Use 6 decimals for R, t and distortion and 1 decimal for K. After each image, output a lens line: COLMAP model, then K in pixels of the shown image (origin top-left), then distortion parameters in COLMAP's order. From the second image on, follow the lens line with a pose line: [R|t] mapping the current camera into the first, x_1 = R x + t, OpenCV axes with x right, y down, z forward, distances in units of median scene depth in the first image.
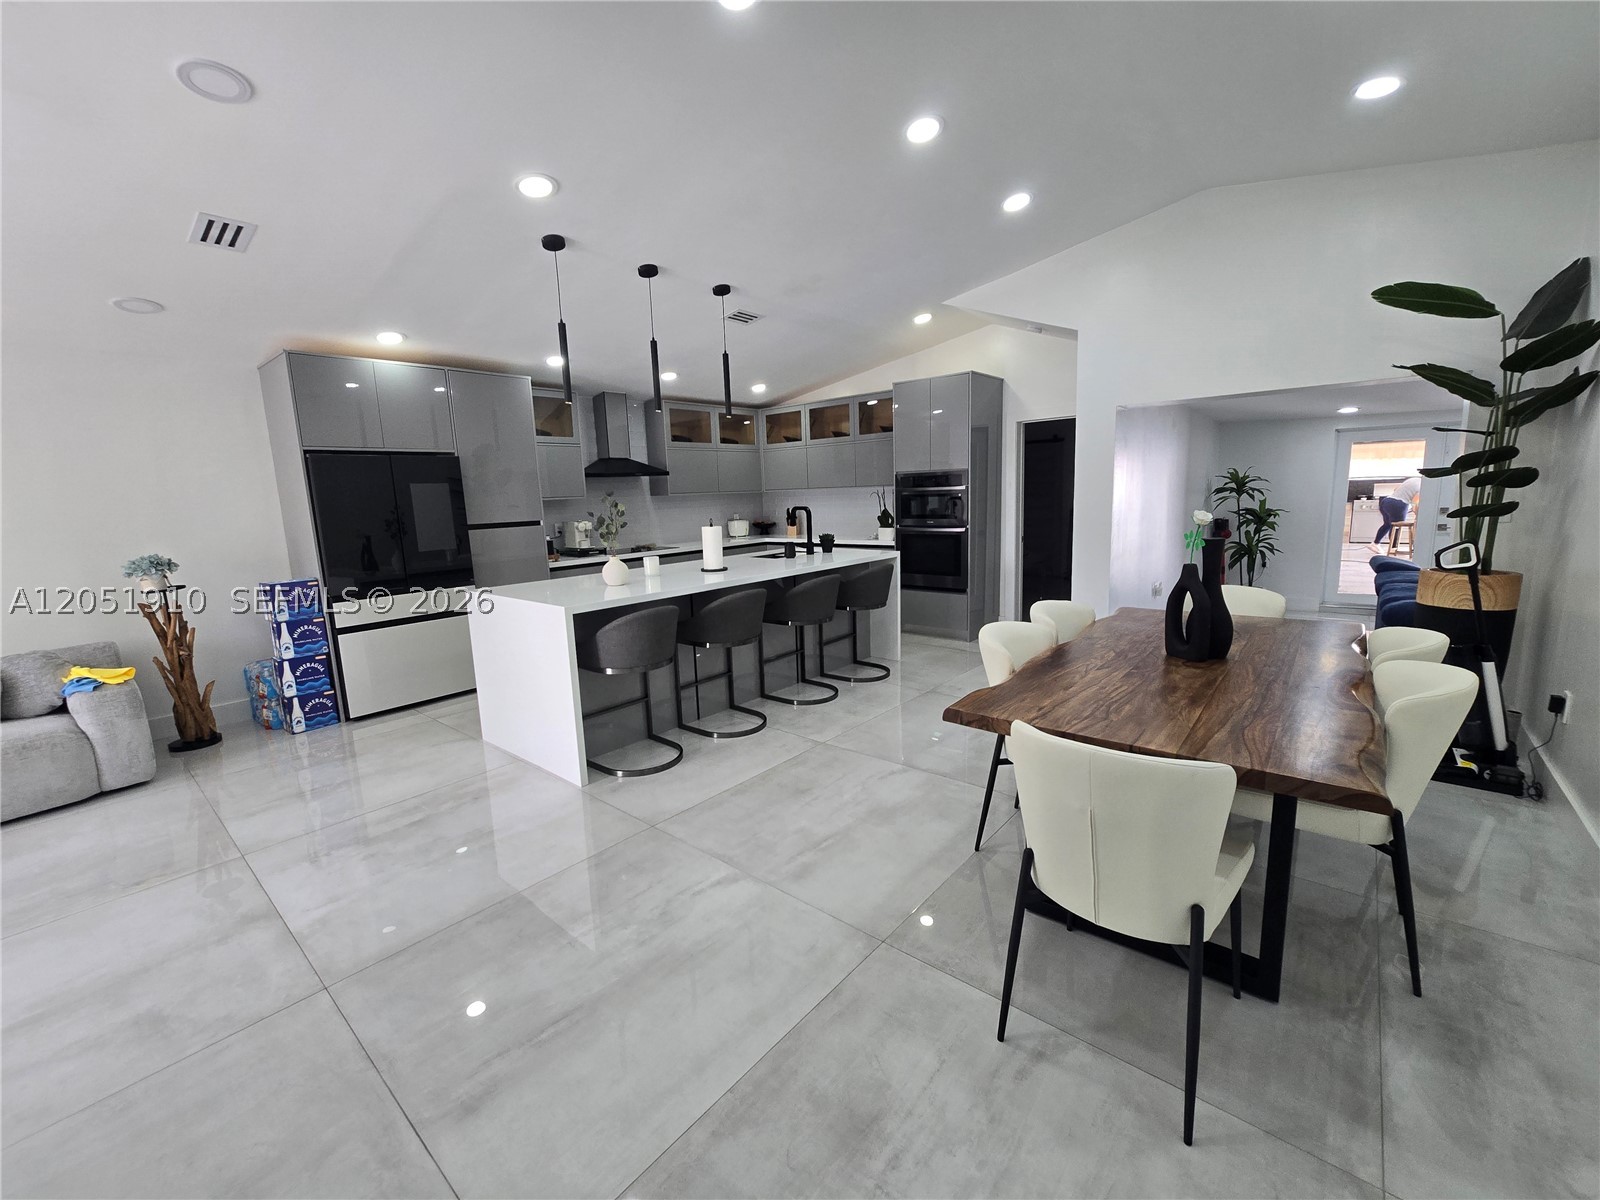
lens RADIAL K [[655.1, 0, 804.4], [0, 655.1, 596.9], [0, 0, 1]] dist [-0.002498, 0.000515]
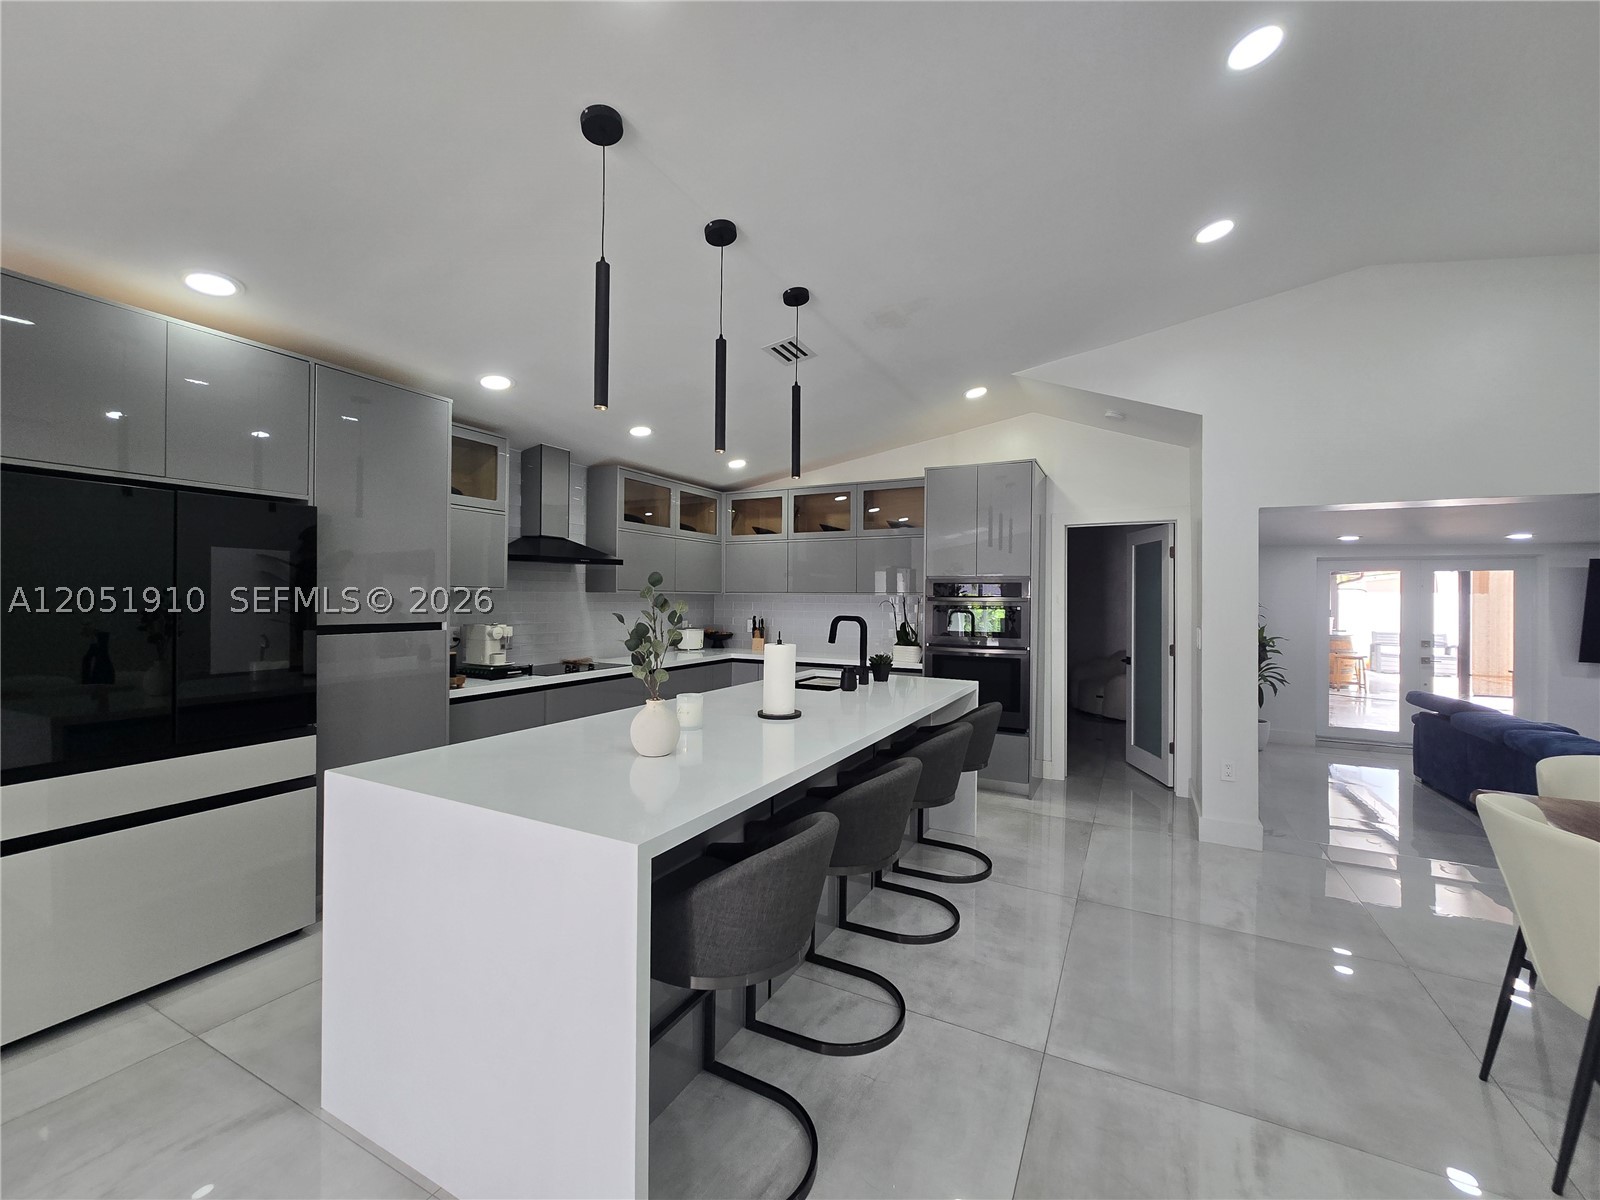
lens RADIAL K [[655.1, 0, 802.6], [0, 655.1, 596.6], [0, 0, 1]] dist [-0.002498, 0.000515]
pose [[0.973790, 0.045164, 0.222922, -0.235874], [-0.007910, 0.986219, -0.165256, -0.045624], [-0.227313, 0.159162, 0.960727, 0.362782]]
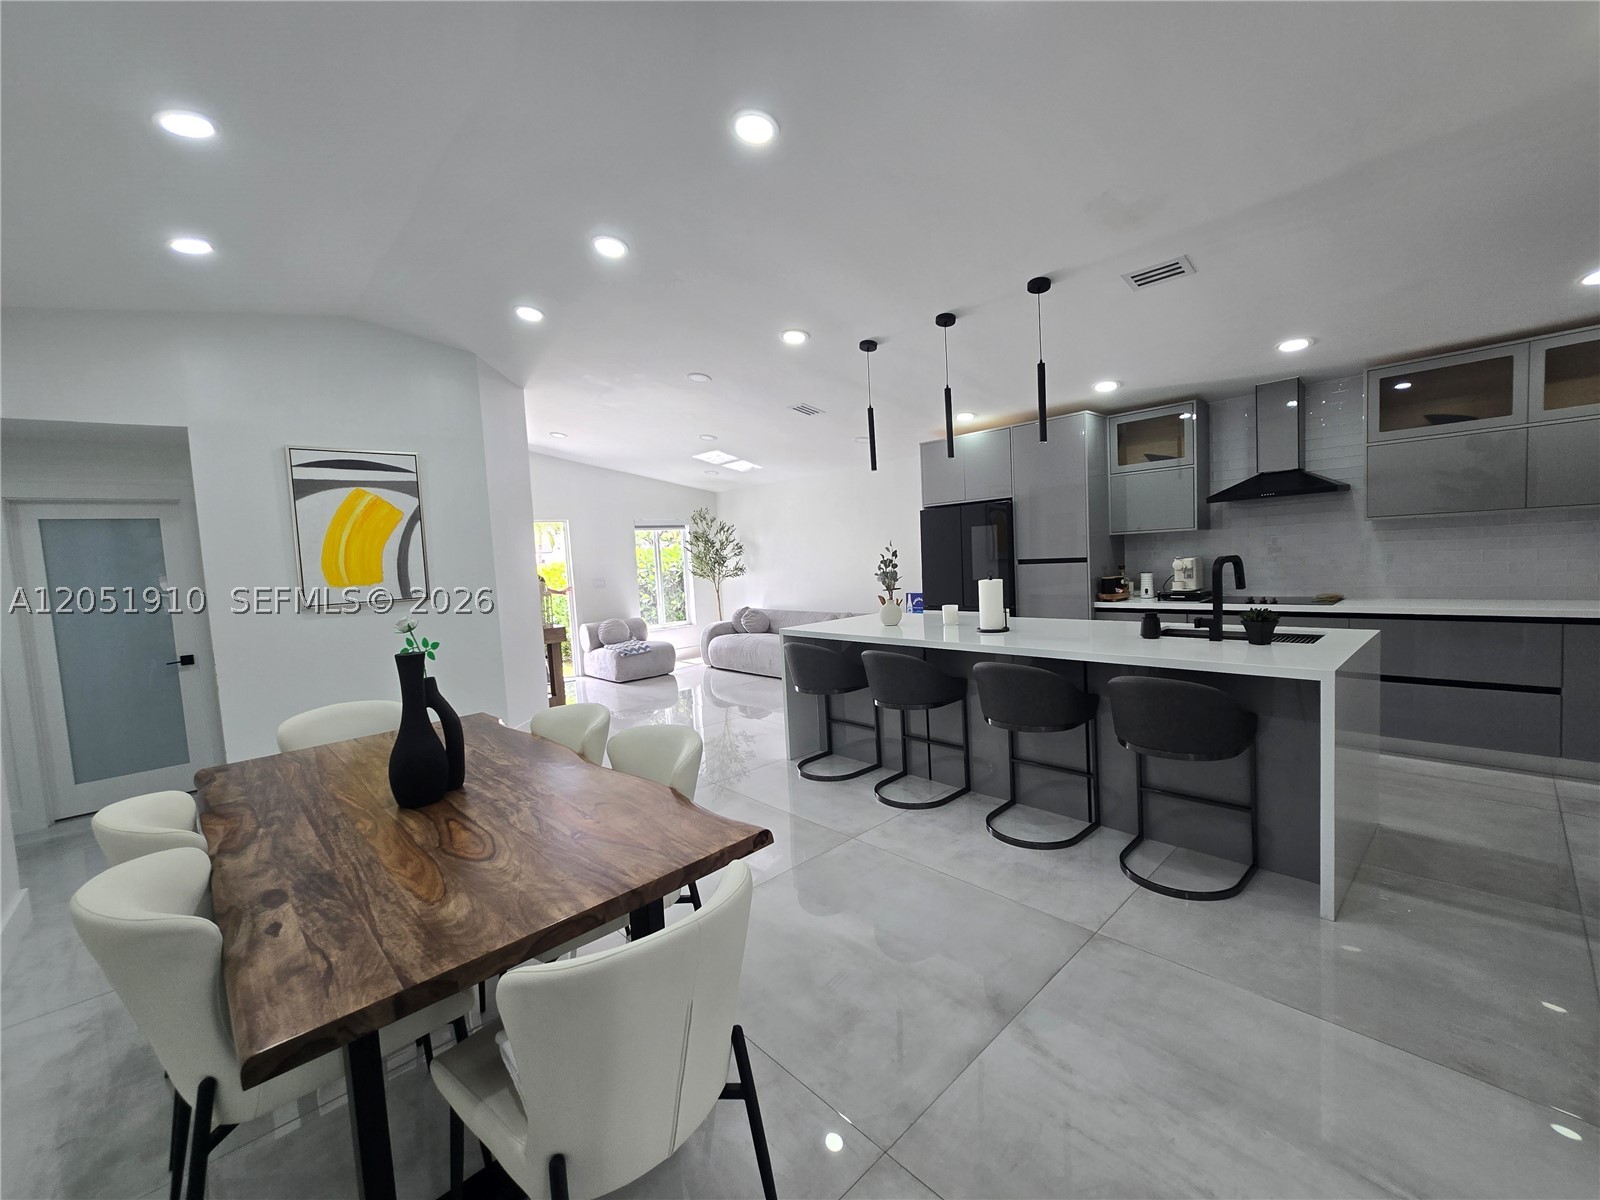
lens RADIAL K [[655.1, 0, 797.3], [0, 655.1, 598.6], [0, 0, 1]] dist [-0.002498, 0.000515]
pose [[-0.126461, 0.110789, -0.985765, 0.669163], [-0.097812, 0.987508, 0.123533, -0.148341], [0.987138, 0.112042, -0.114044, 0.771911]]
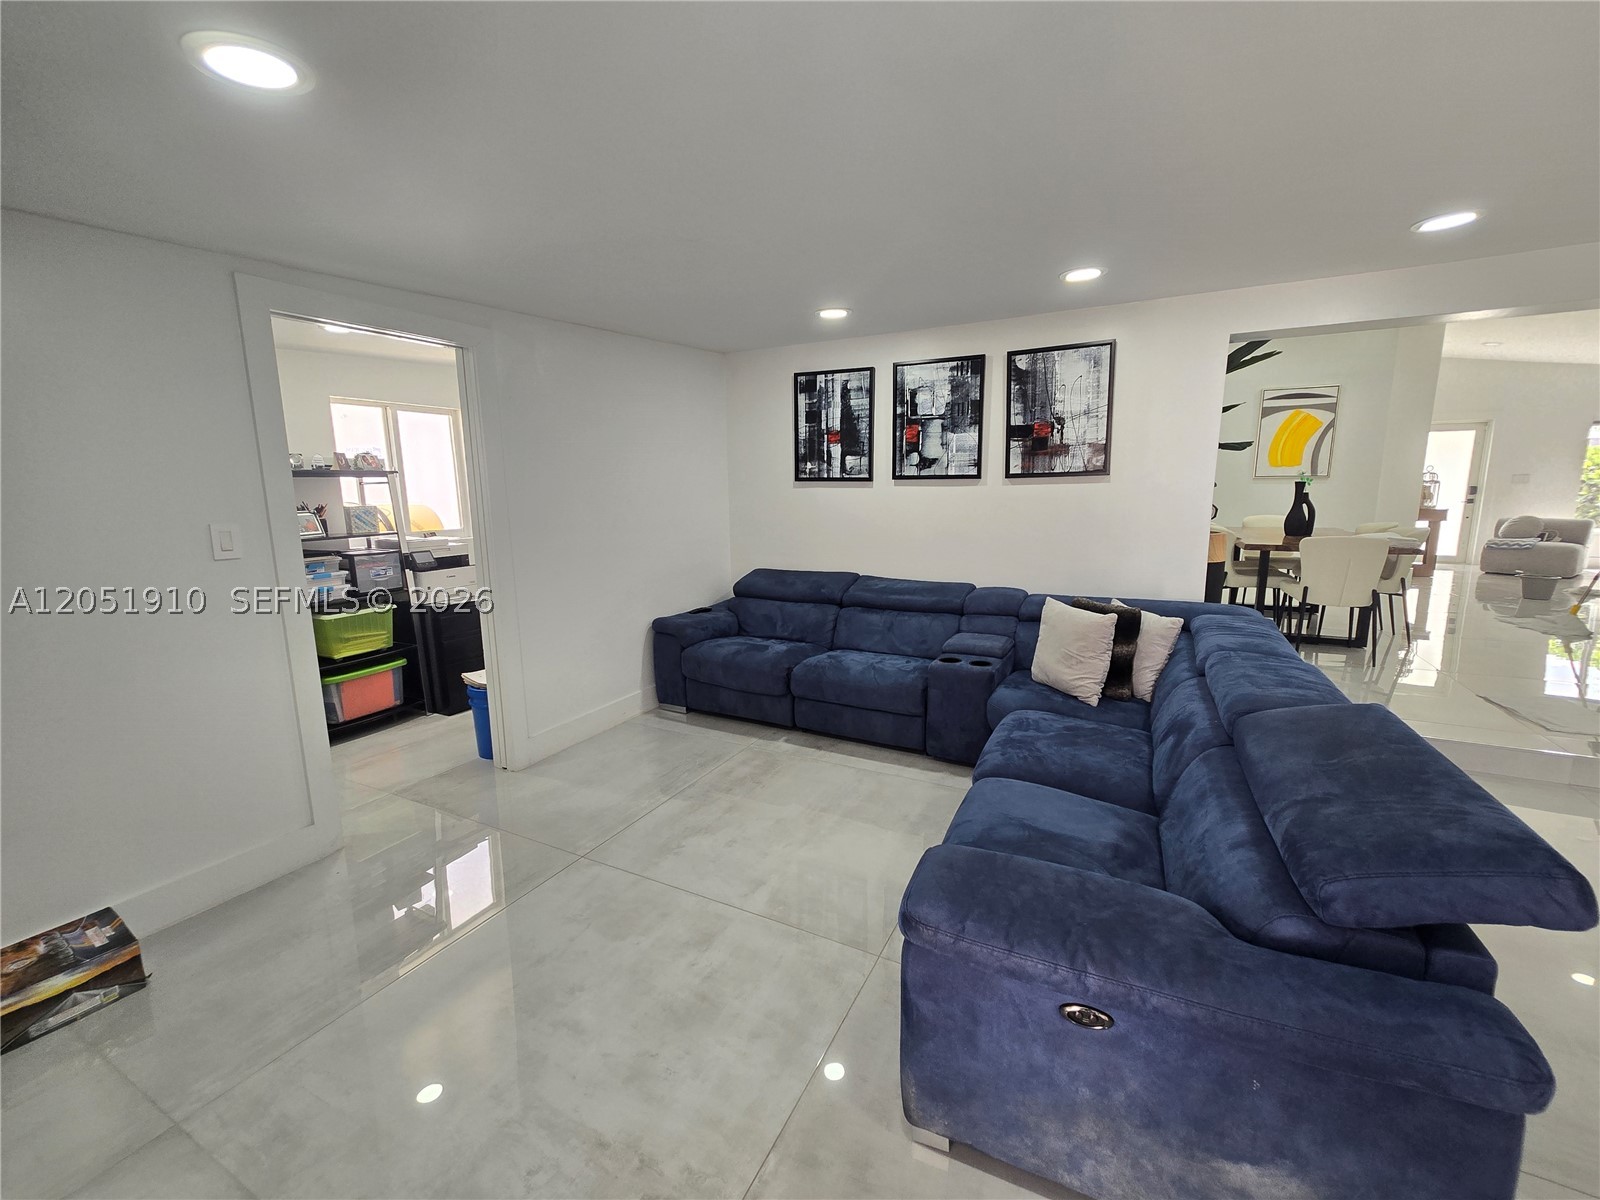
lens RADIAL K [[655.1, 0, 804.8], [0, 655.1, 597.3], [0, 0, 1]] dist [-0.002498, 0.000515]
pose [[-0.973888, 0.085144, -0.210458, 1.372776], [0.012123, 0.945192, 0.326291, -0.230493], [0.226705, 0.315220, -0.921543, 1.385307]]
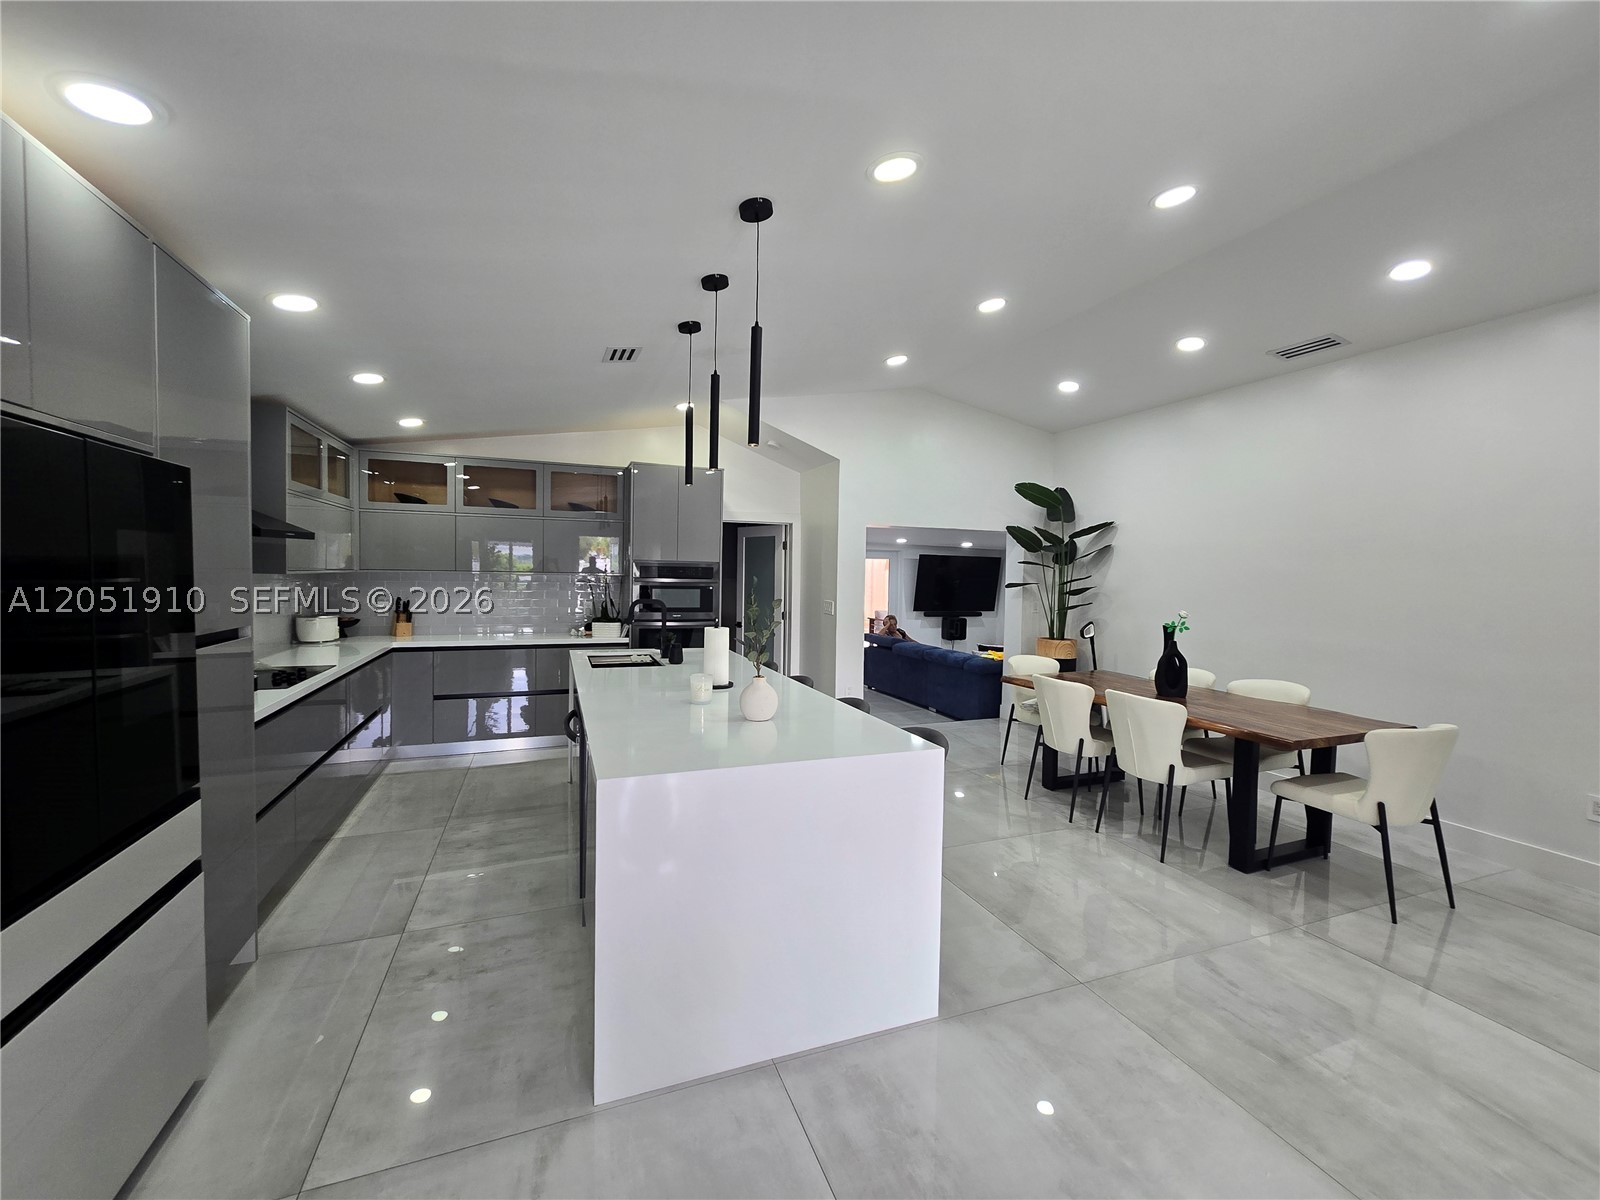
lens RADIAL K [[655.1, 0, 799.2], [0, 655.1, 596.6], [0, 0, 1]] dist [-0.002498, 0.000515]
pose [[0.479834, 0.011221, 0.877288, -0.687510], [0.103137, 0.992264, -0.069102, -0.074514], [-0.871276, 0.123638, 0.474964, 0.507916]]
